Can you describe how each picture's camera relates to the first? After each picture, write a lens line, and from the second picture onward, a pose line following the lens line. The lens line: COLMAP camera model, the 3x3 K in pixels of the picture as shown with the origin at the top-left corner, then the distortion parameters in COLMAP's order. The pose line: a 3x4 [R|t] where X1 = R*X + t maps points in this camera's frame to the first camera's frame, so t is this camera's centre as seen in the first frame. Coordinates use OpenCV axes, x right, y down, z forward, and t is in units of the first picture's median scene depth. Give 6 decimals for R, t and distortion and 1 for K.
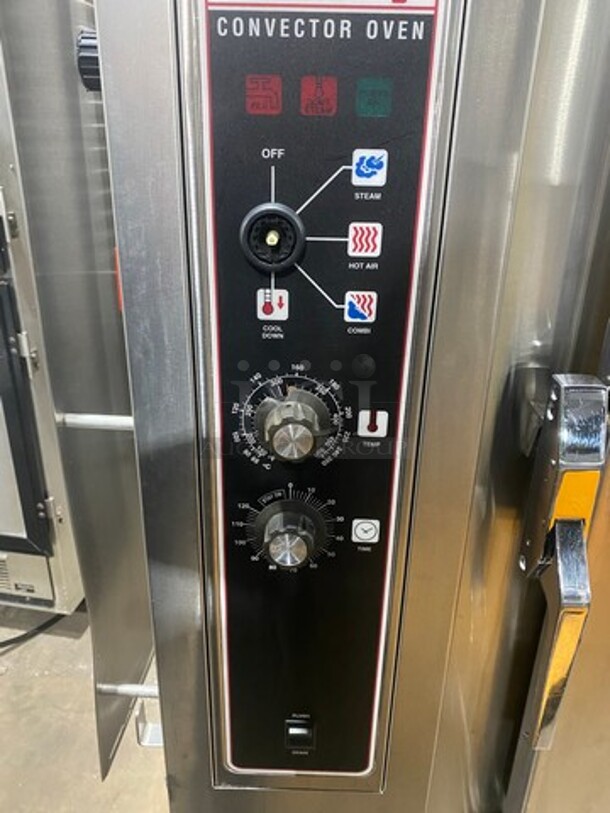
lens RADIAL K [[615.3, 0, 305.0], [0, 615.3, 406.5], [0, 0, 1]] dist [0.002483, -0.005858]
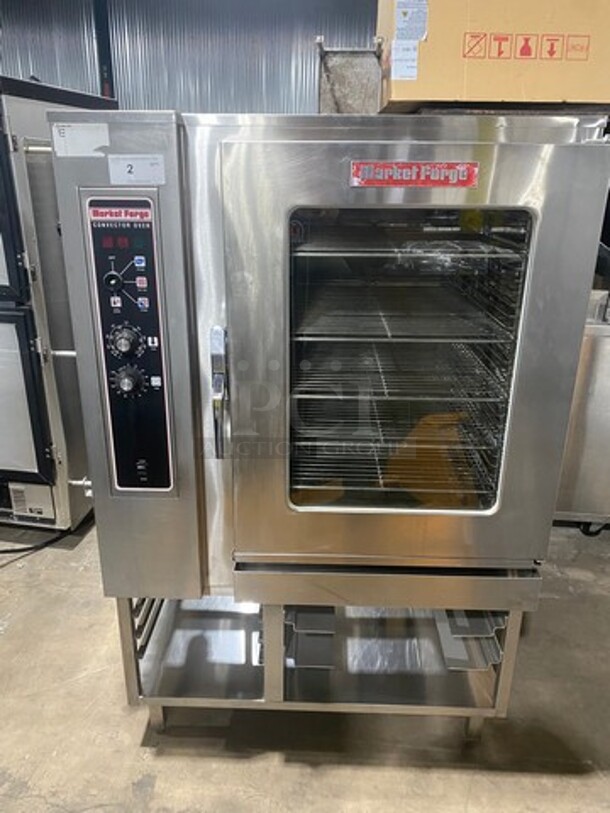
lens RADIAL K [[615.3, 0, 305.0], [0, 615.3, 406.5], [0, 0, 1]] dist [0.002483, -0.005858]
pose [[0.999814, -0.008145, -0.017503, 0.845881], [0.007127, 0.998322, -0.057467, 0.490034], [0.017942, 0.057331, 0.998194, -1.856718]]
